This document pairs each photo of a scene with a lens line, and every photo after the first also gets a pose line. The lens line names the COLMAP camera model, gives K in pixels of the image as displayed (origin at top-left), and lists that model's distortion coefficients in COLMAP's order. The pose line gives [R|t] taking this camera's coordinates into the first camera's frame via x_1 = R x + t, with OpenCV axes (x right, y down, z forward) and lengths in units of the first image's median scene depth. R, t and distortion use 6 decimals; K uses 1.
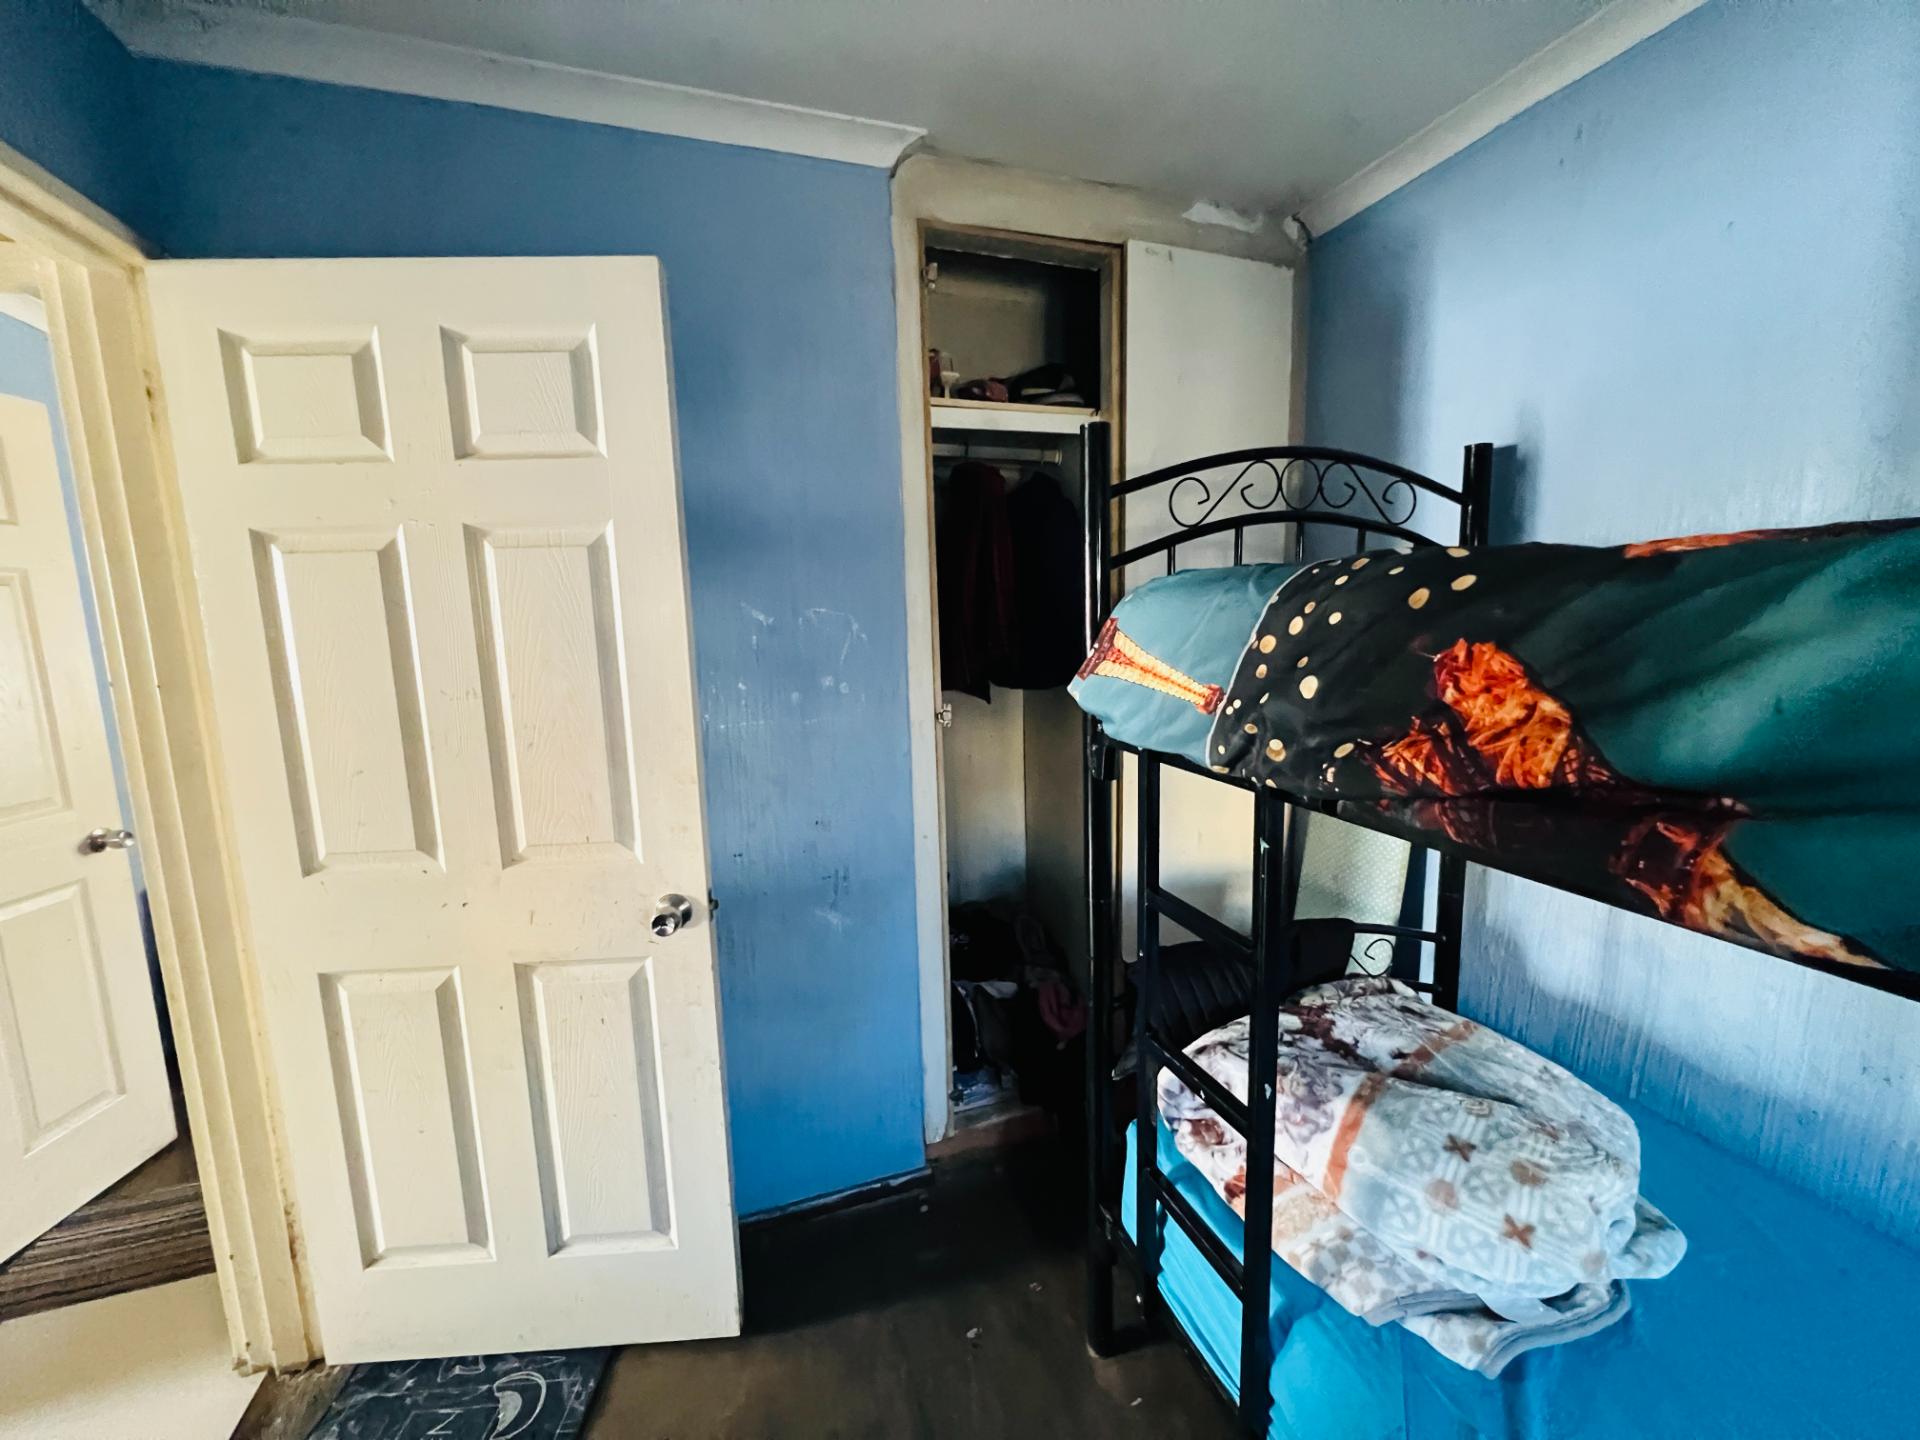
lens RADIAL K [[770.2, 0, 962.9], [0, 770.2, 720.7], [0, 0, 1]] dist [-0.002114, 0.000174]
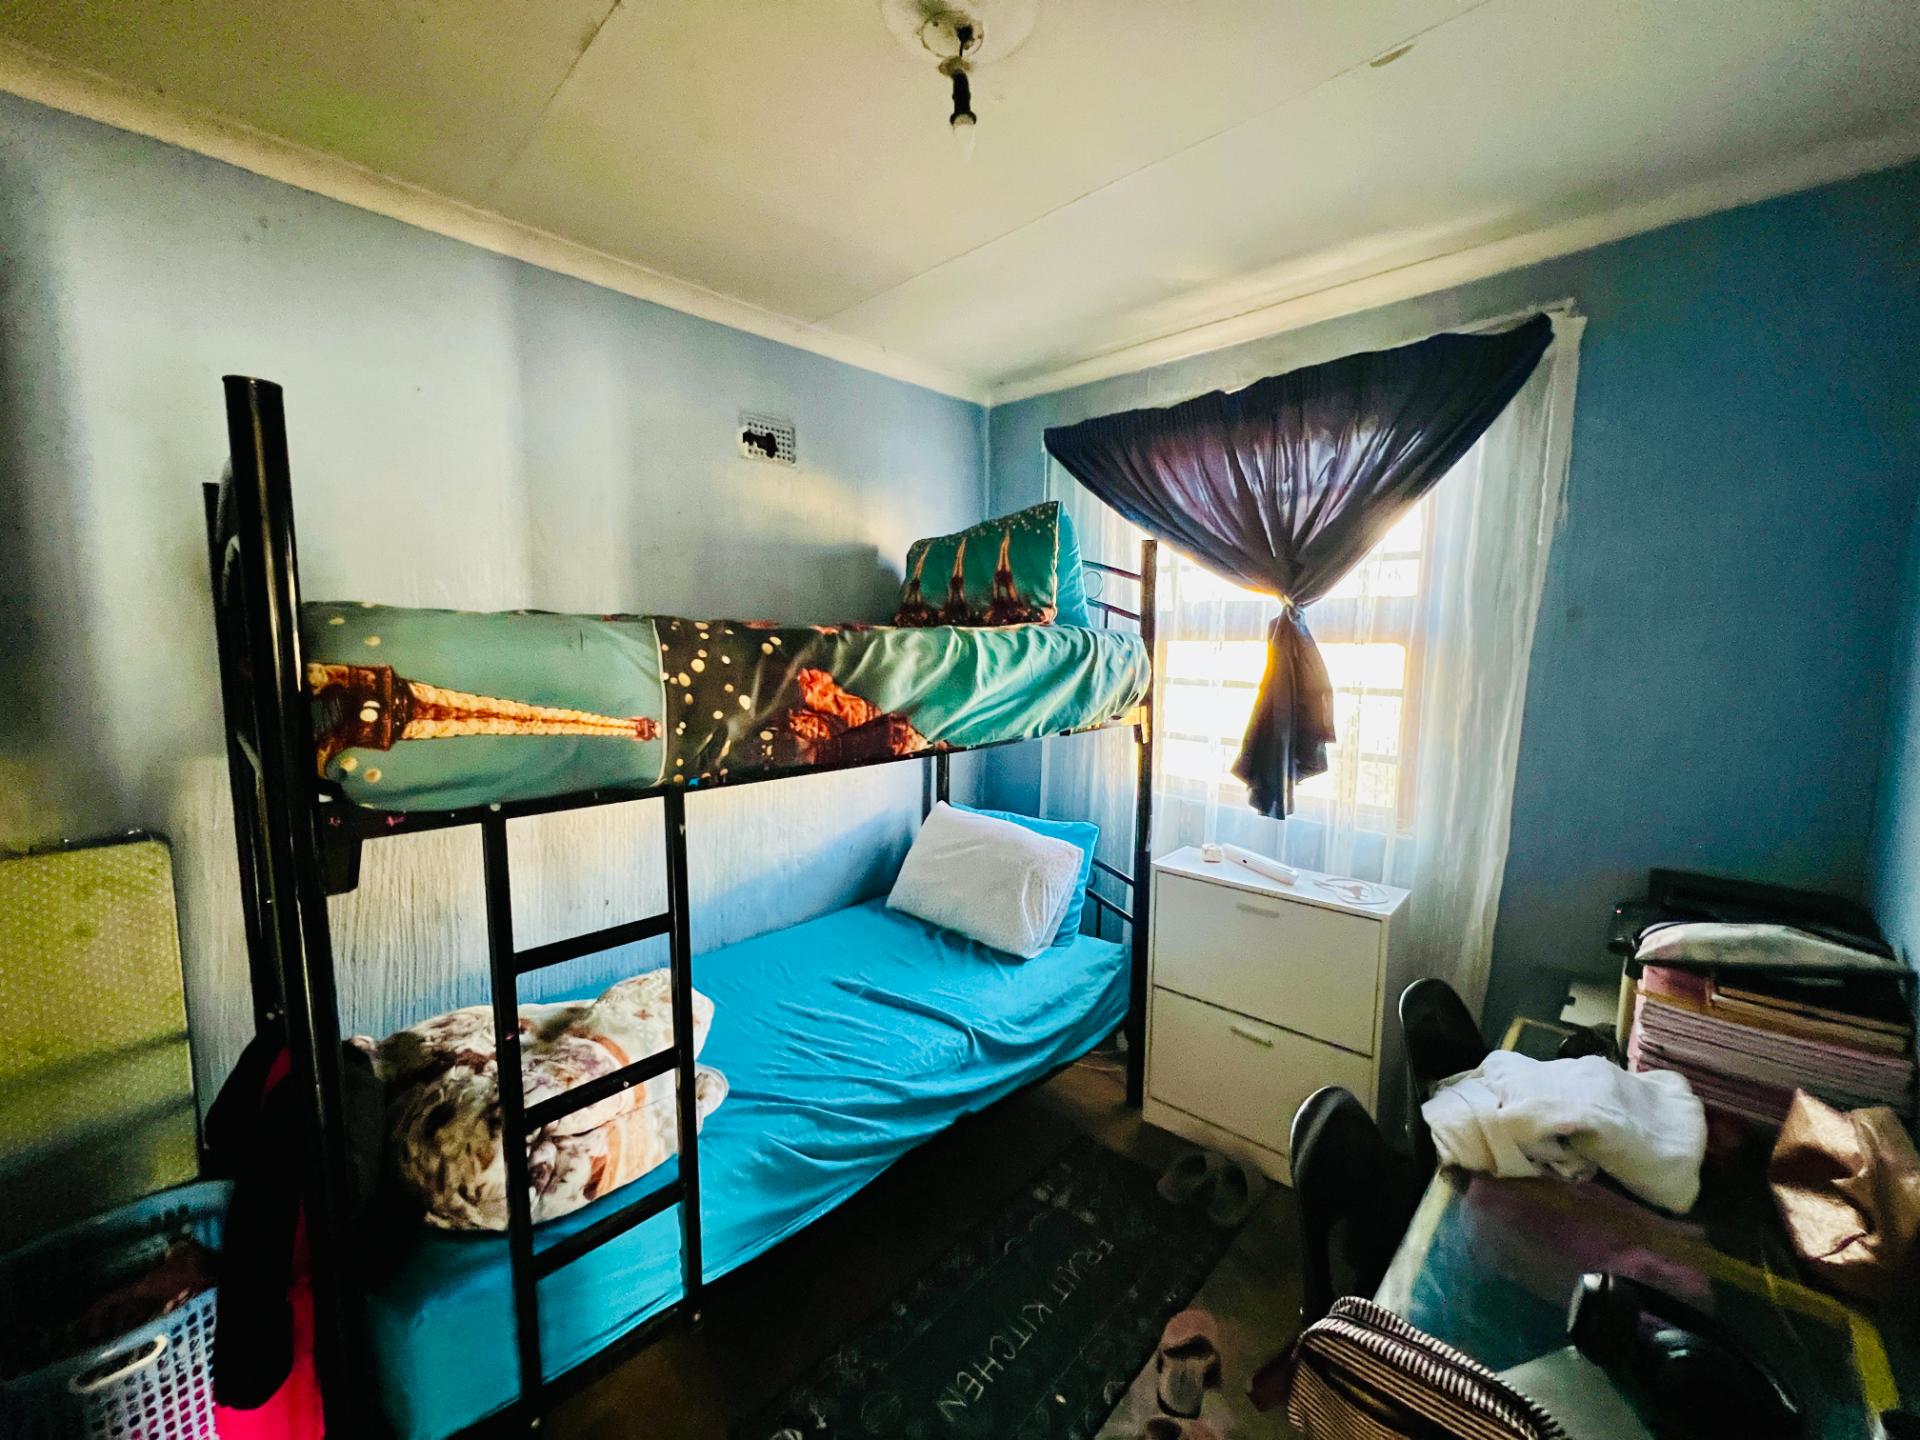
lens RADIAL K [[770.2, 0, 958.7], [0, 770.2, 723.7], [0, 0, 1]] dist [-0.002114, 0.000174]
pose [[-0.465107, -0.077987, 0.881812, -1.329369], [0.130063, 0.979282, 0.155209, -0.216867], [-0.875648, 0.186880, -0.445328, 1.505791]]
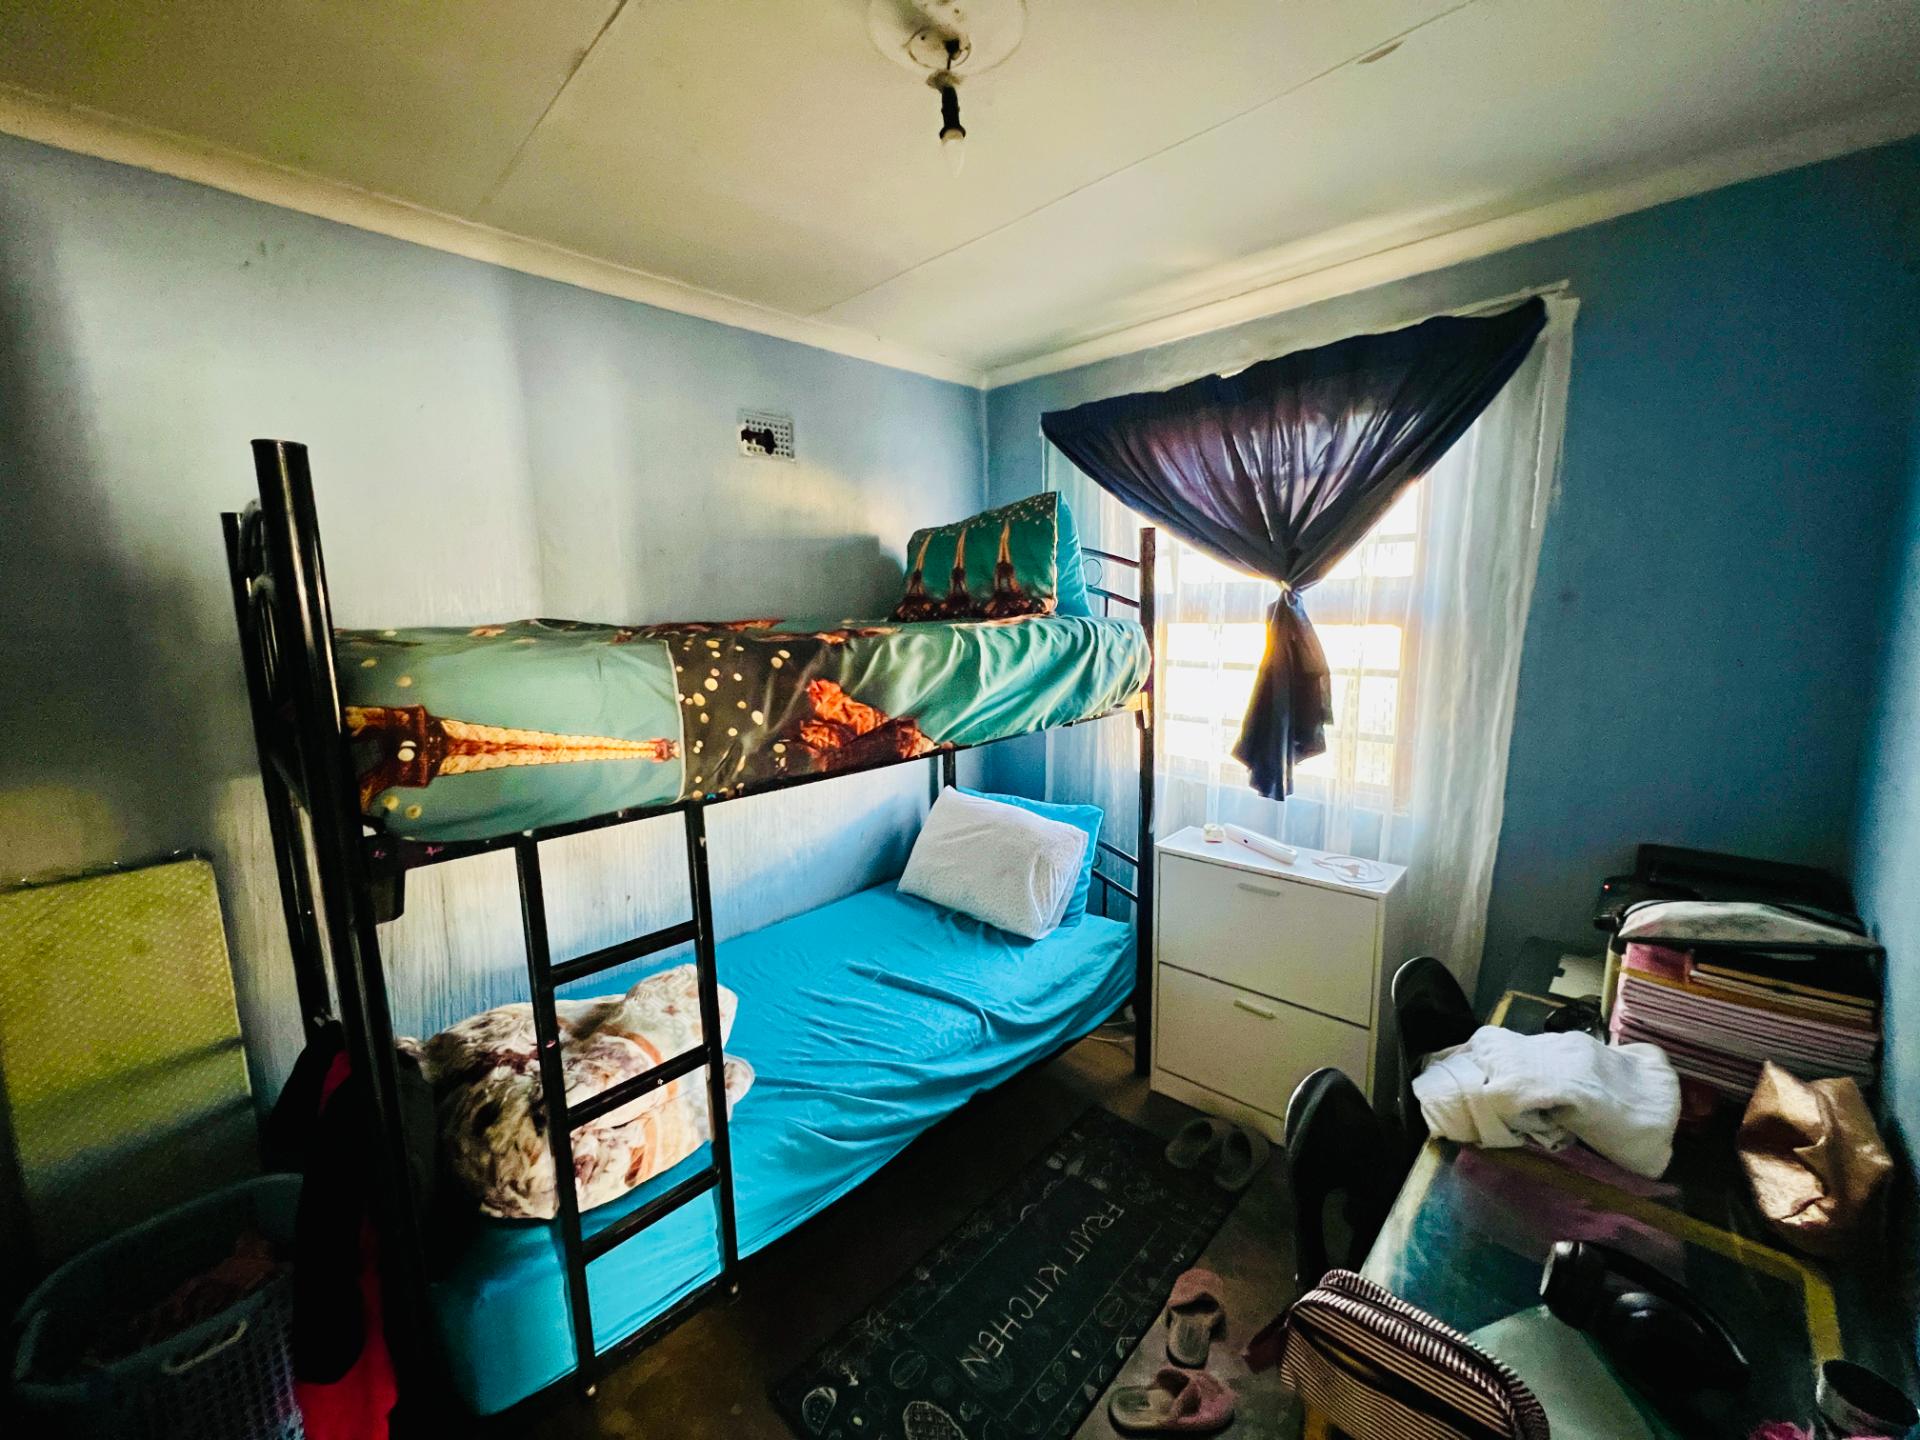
lens RADIAL K [[770.2, 0, 959.4], [0, 770.2, 723.6], [0, 0, 1]] dist [-0.002114, 0.000174]
pose [[-0.462644, -0.104374, 0.880379, -1.380113], [0.157048, 0.967691, 0.197255, -0.330398], [-0.872523, 0.229521, -0.431304, 1.515135]]
